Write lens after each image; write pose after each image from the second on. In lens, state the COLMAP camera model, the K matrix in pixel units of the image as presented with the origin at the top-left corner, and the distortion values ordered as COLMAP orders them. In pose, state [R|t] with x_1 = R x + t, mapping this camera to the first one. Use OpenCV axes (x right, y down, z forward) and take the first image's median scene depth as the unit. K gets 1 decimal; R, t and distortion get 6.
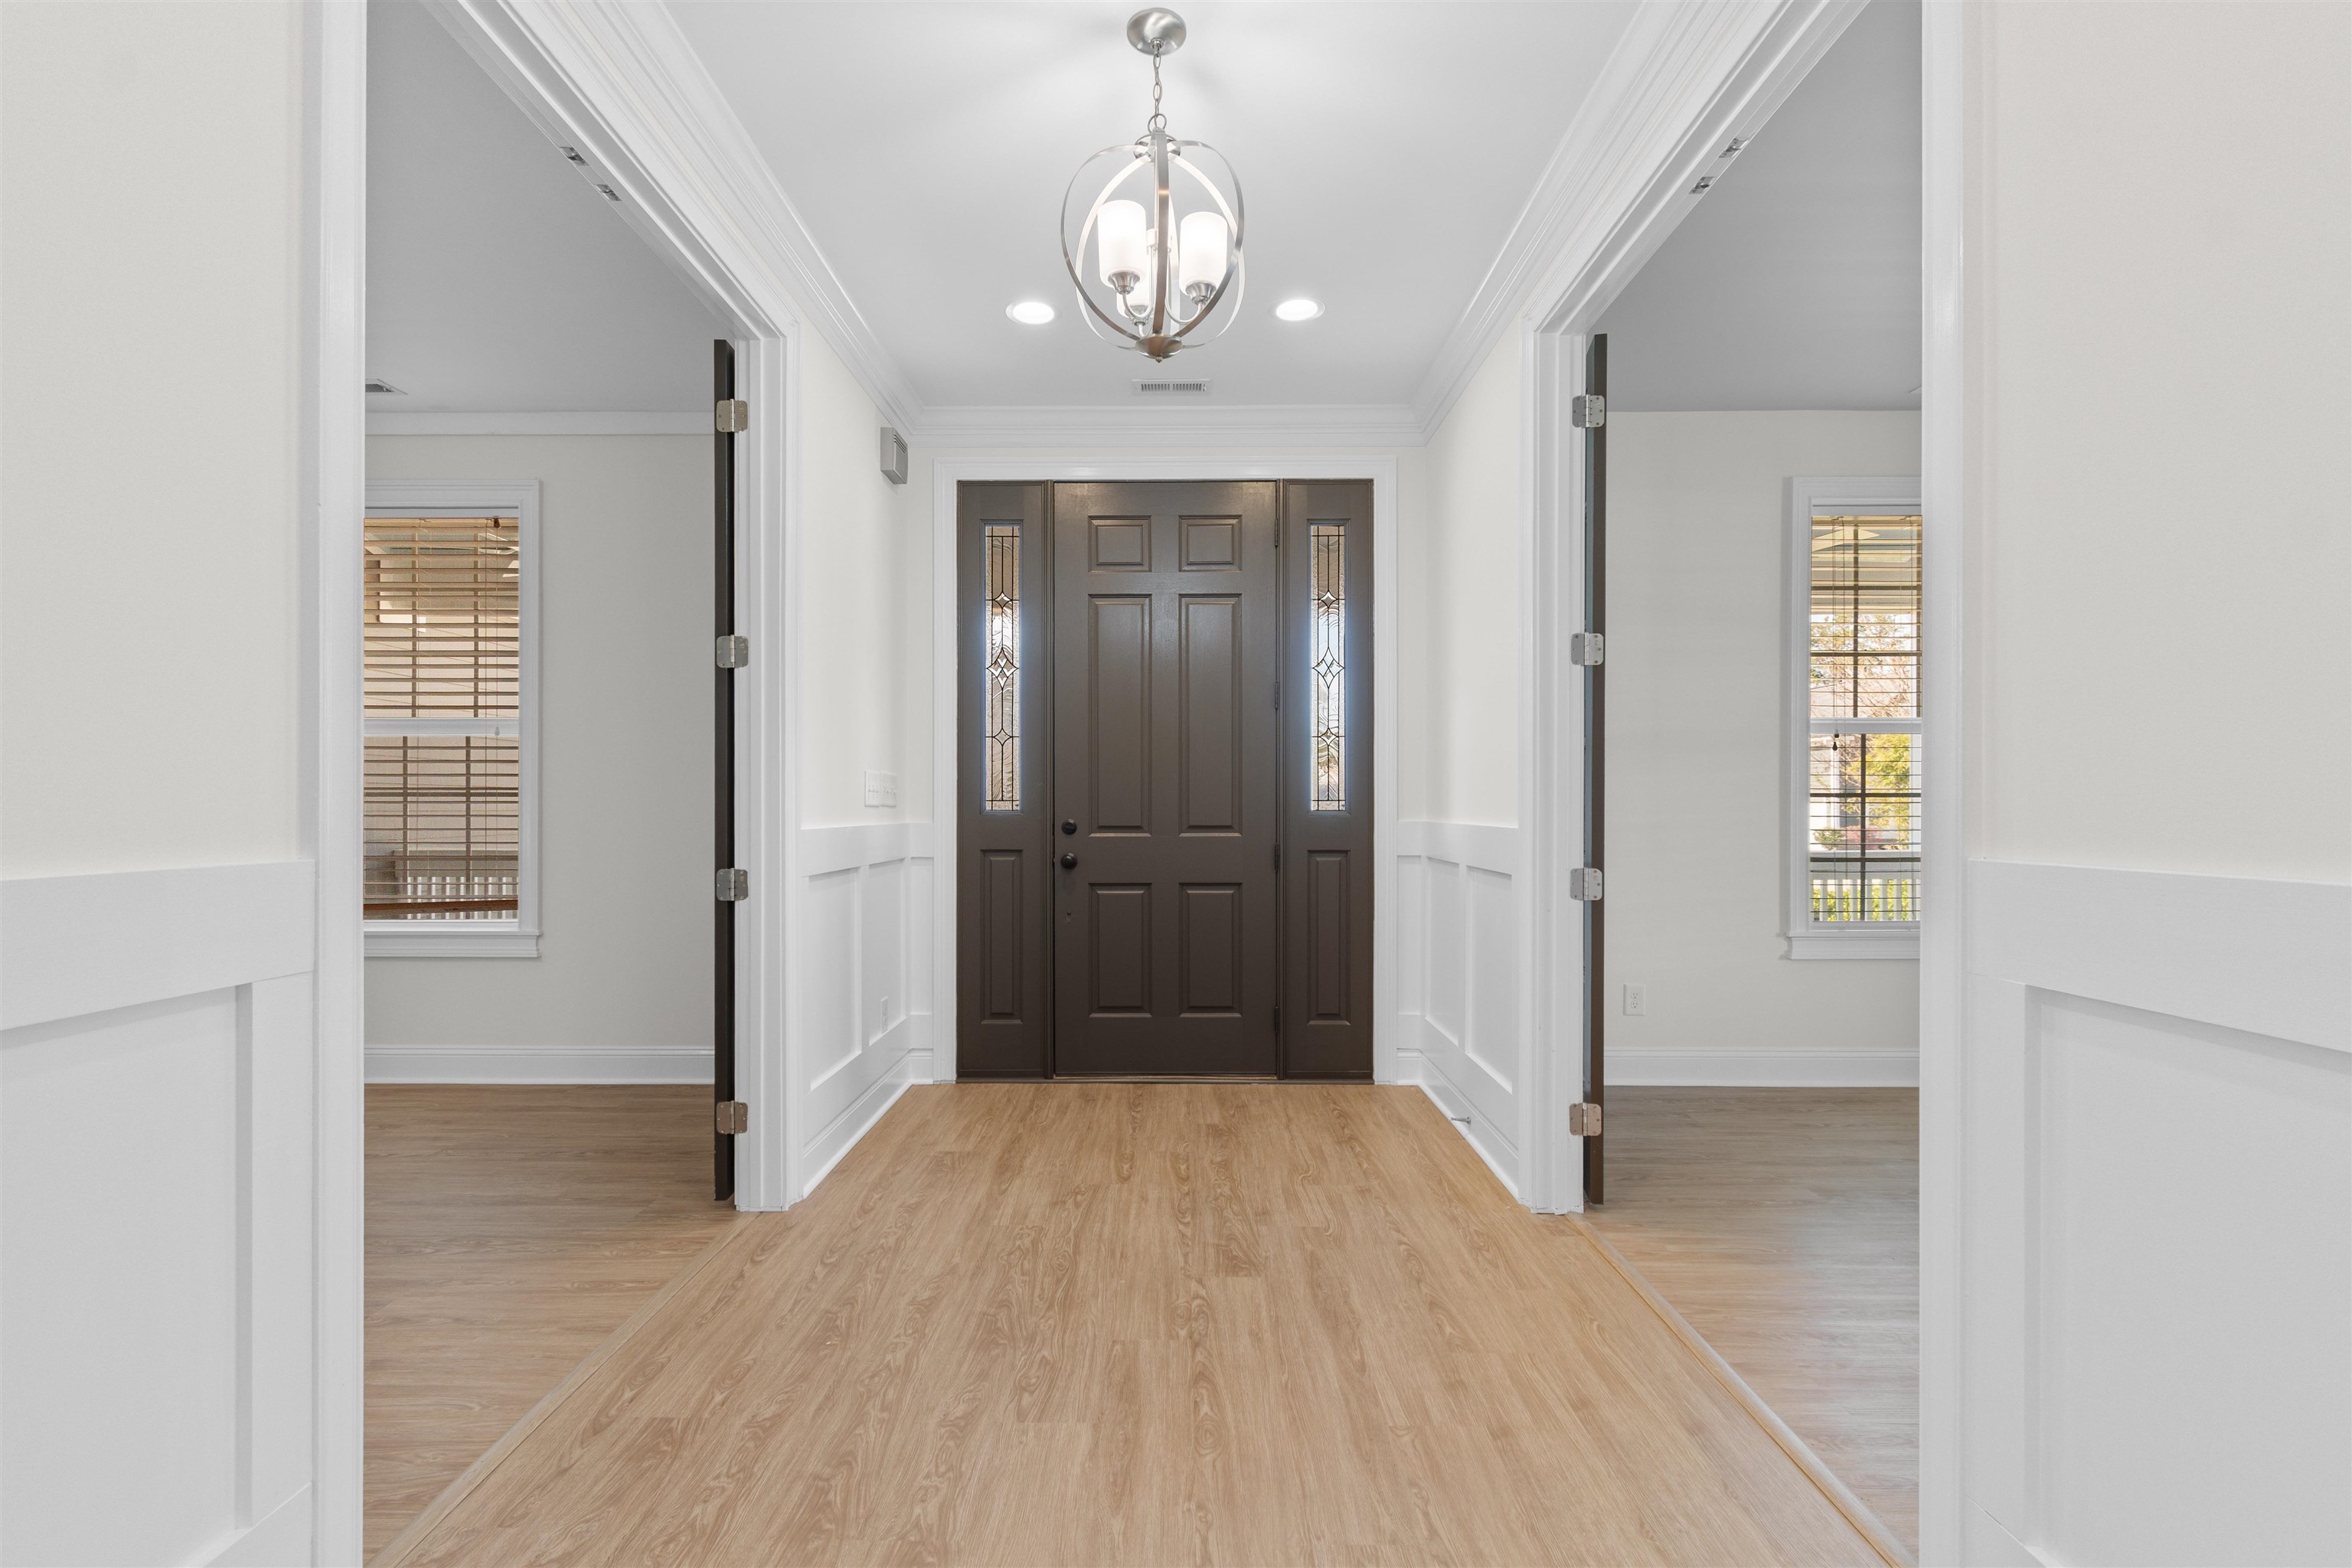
lens RADIAL K [[1053.3, 0, 1178.2], [0, 1053.3, 798.0], [0, 0, 1]] dist [0.005454, -0.000084]
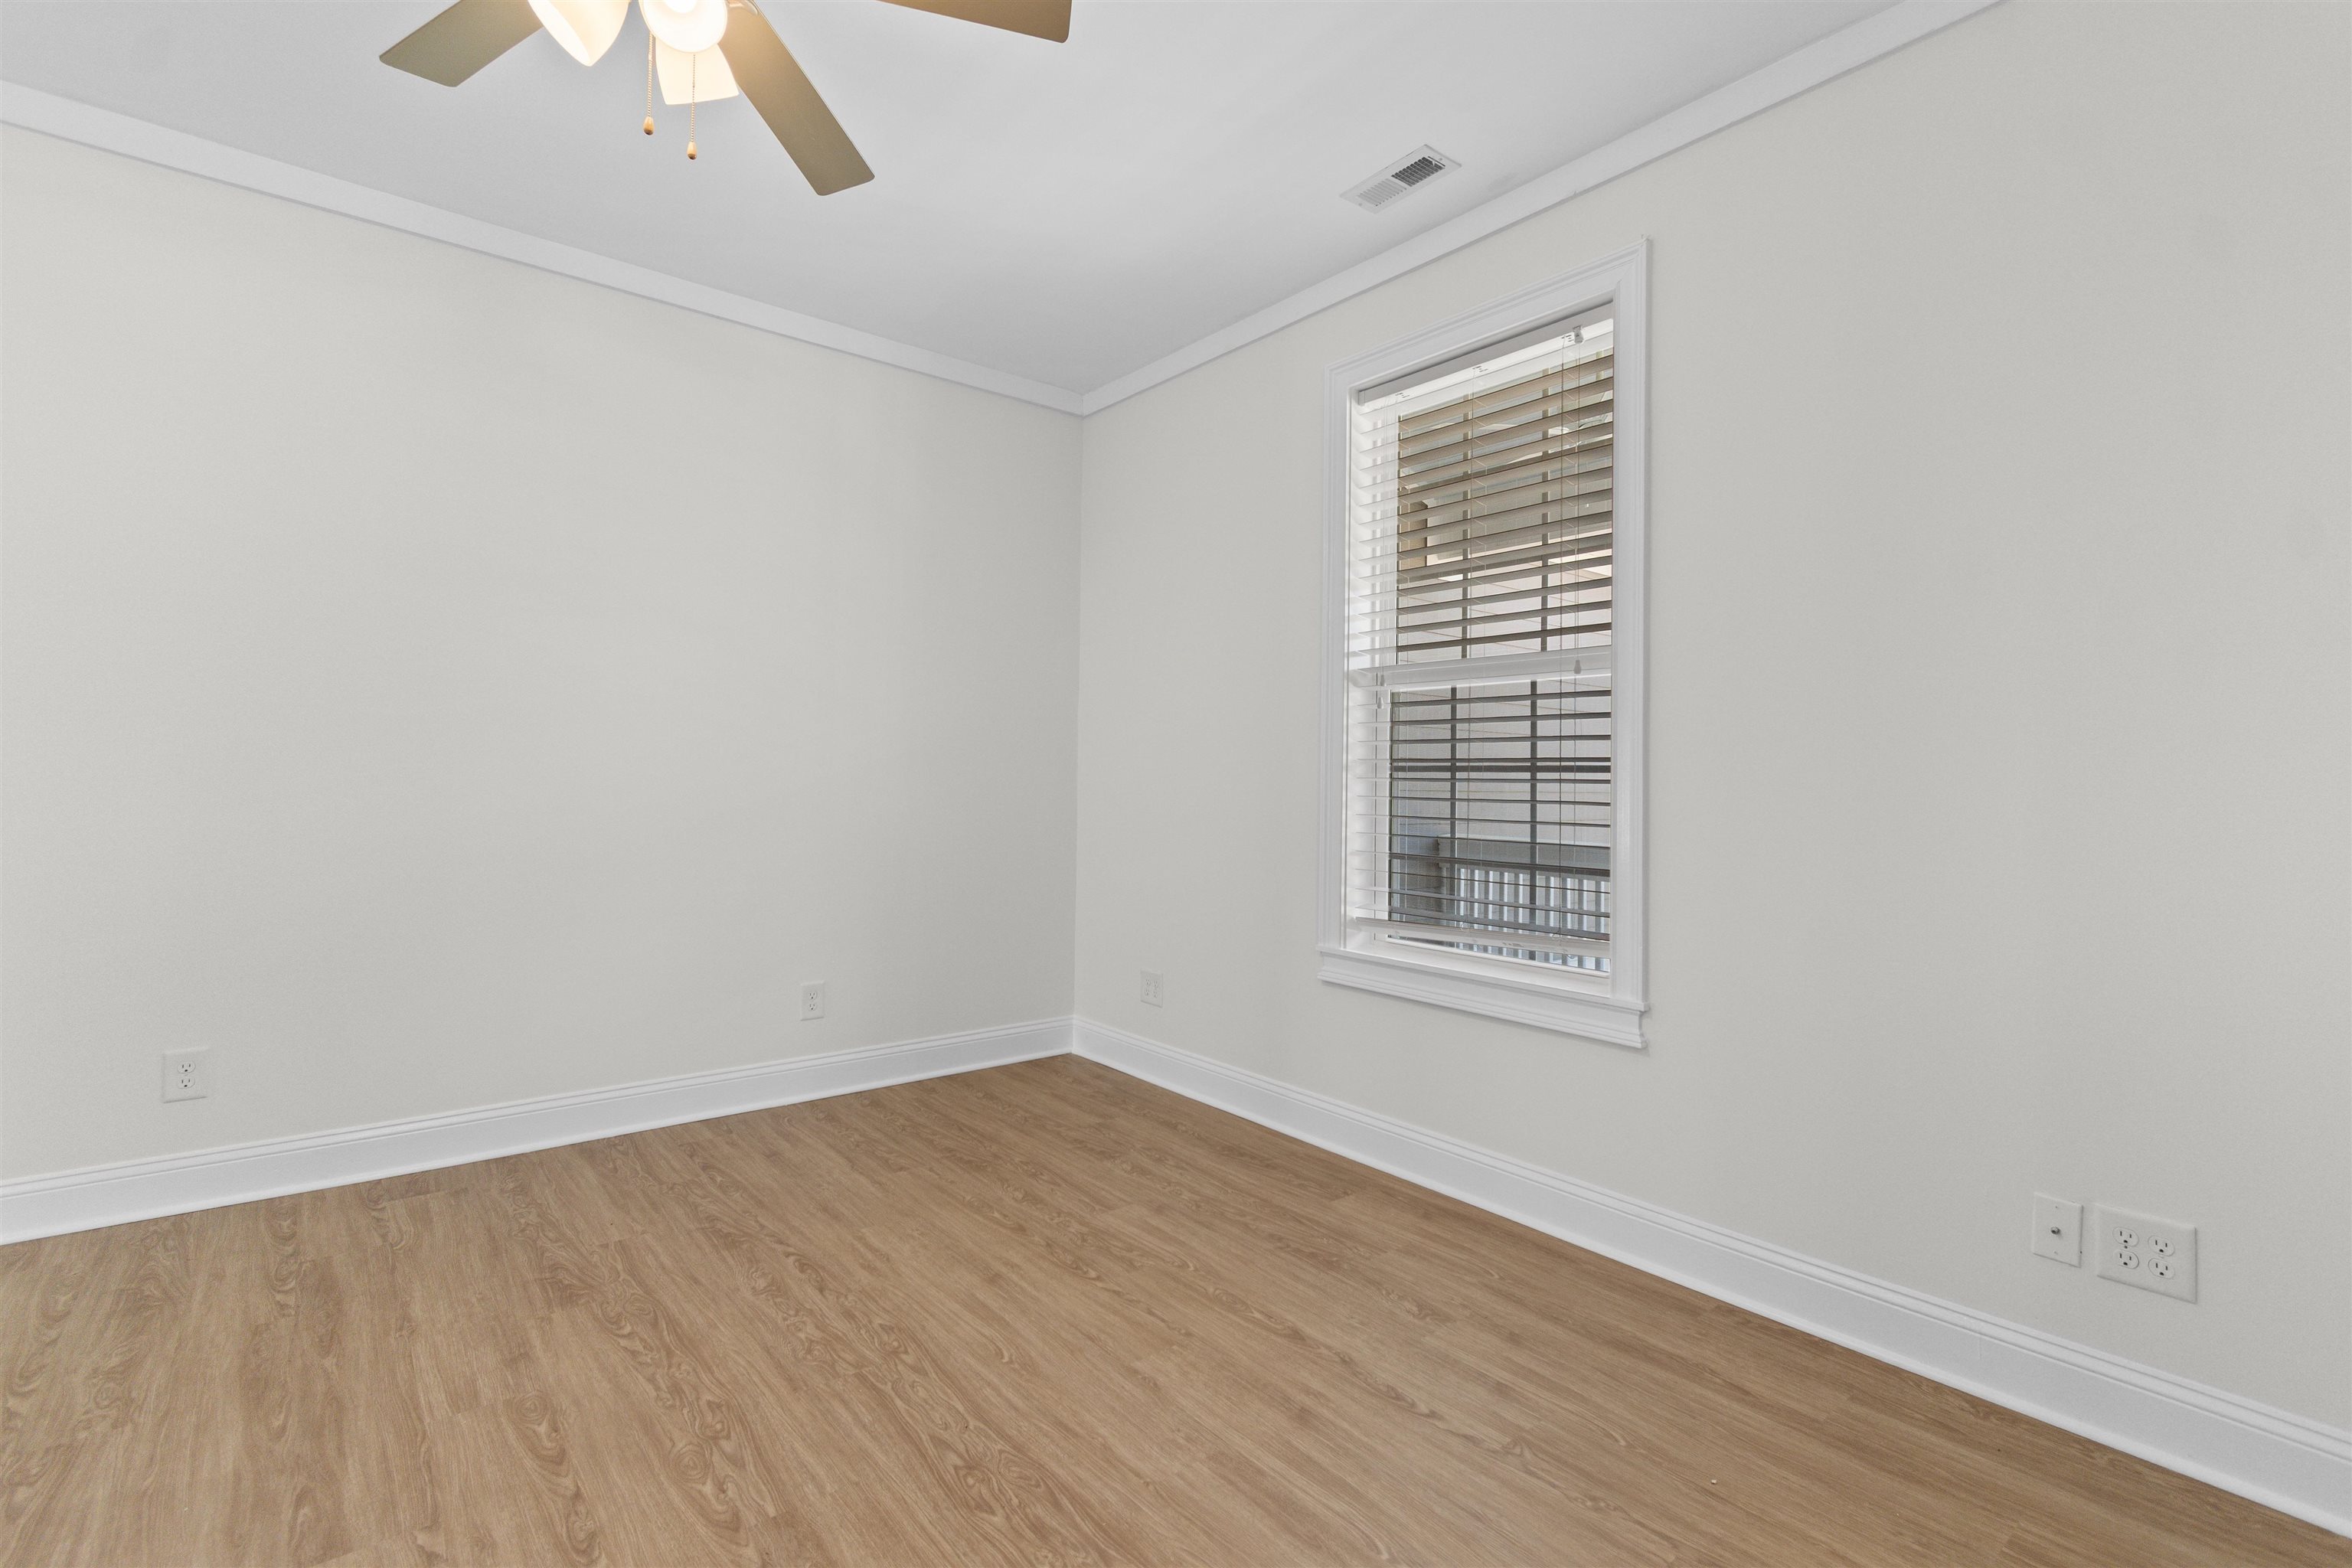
lens RADIAL K [[1053.3, 0, 1177.4], [0, 1053.3, 780.4], [0, 0, 1]] dist [0.005454, -0.000084]
pose [[0.635499, 0.009135, -0.772047, -0.312578], [-0.002128, 0.999947, 0.010081, -0.002240], [0.772098, -0.004764, 0.635485, 0.420263]]
